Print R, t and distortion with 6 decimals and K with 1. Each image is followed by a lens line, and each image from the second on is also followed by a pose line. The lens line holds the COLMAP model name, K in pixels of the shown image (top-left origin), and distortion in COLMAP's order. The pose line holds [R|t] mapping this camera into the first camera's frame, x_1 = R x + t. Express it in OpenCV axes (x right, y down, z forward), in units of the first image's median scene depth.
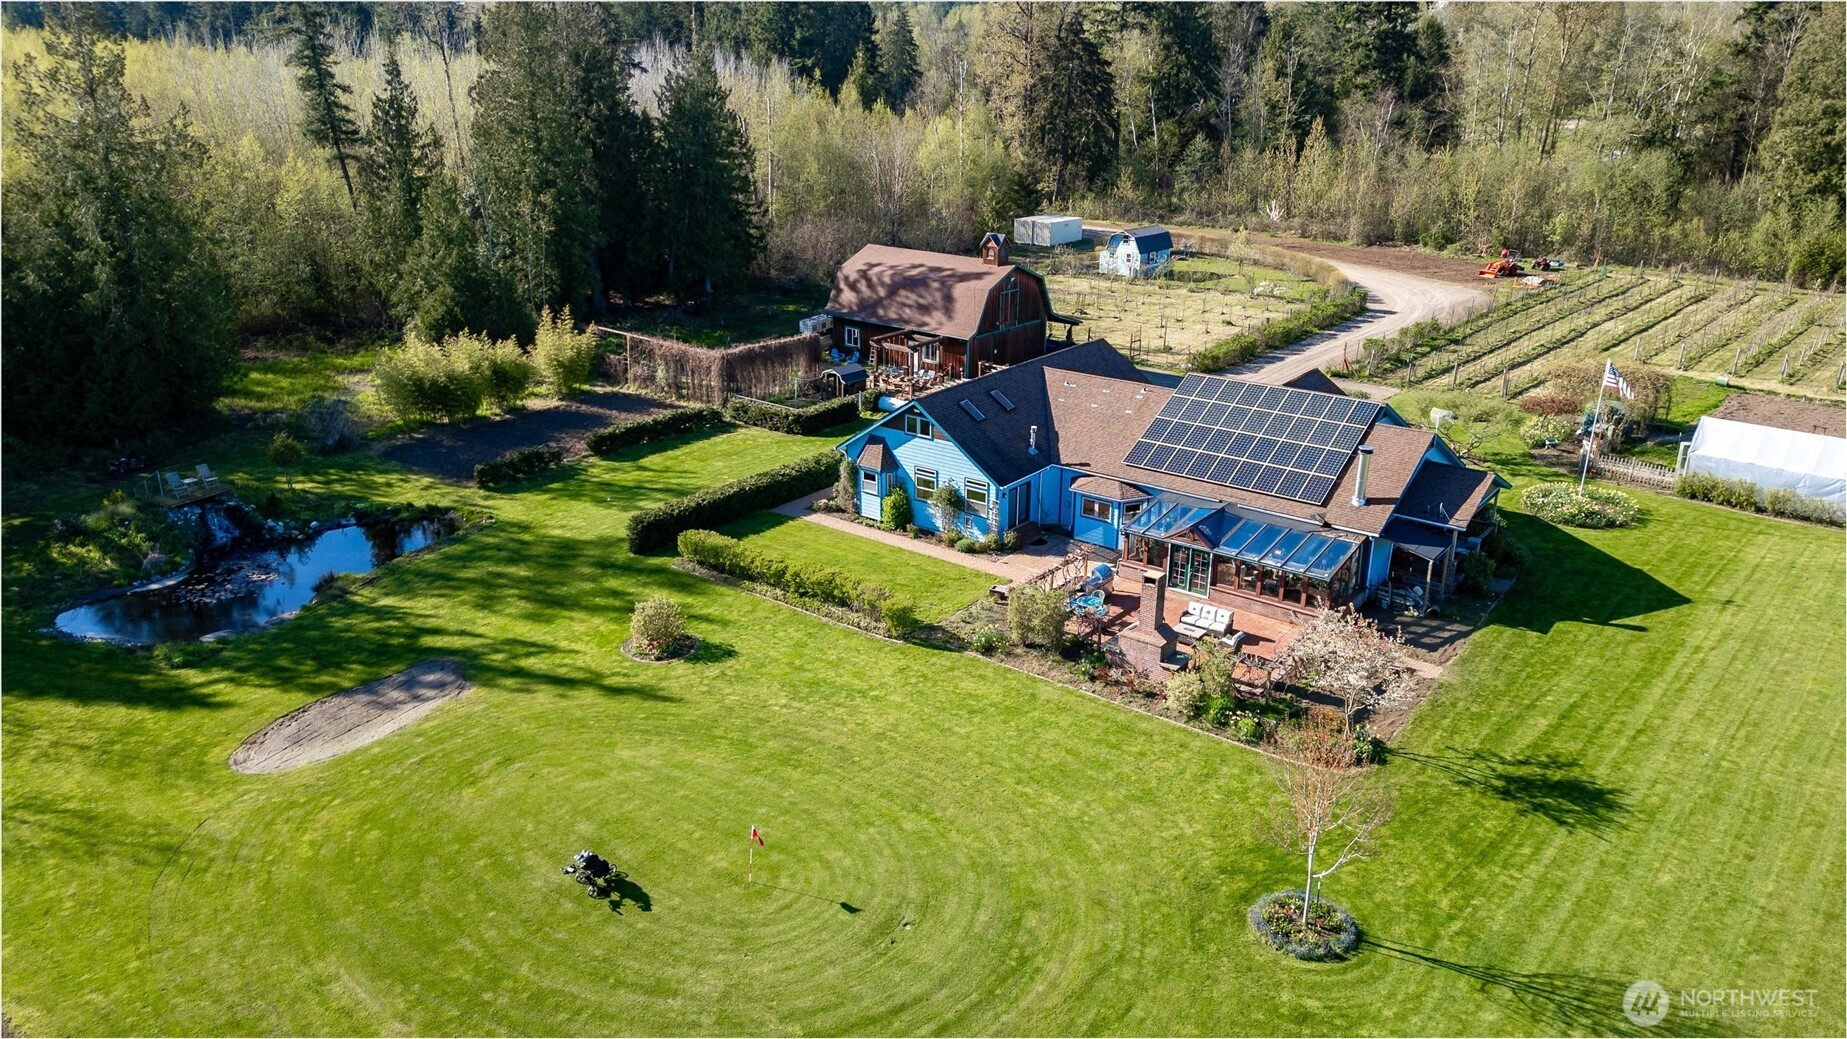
lens RADIAL K [[1272.9, 0, 923.5], [0, 1272.9, 519.5], [0, 0, 1]] dist [0.084410, -0.107002]
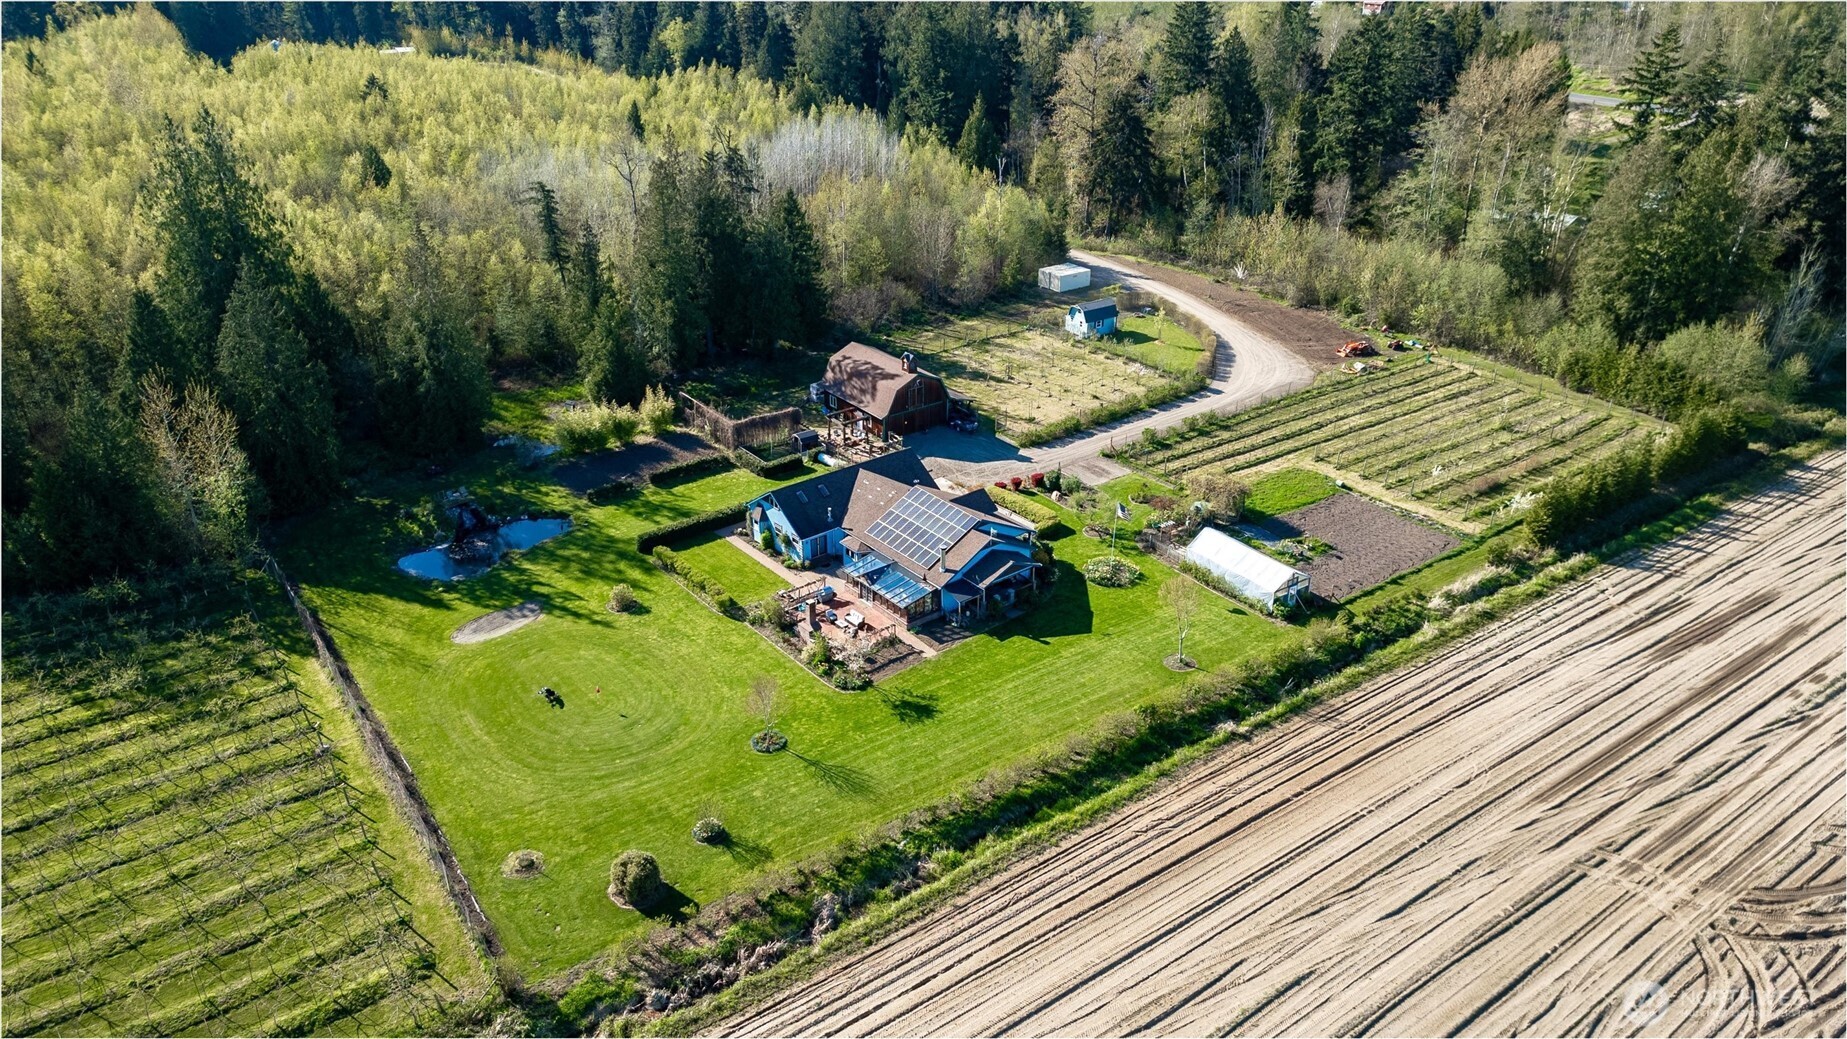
lens RADIAL K [[1272.9, 0, 923.5], [0, 1272.9, 519.5], [0, 0, 1]] dist [0.084410, -0.107002]
pose [[0.971496, 0.099307, -0.215253, 0.508229], [-0.074309, 0.989833, 0.121281, -0.236386], [0.225108, -0.101828, 0.968998, -0.704812]]
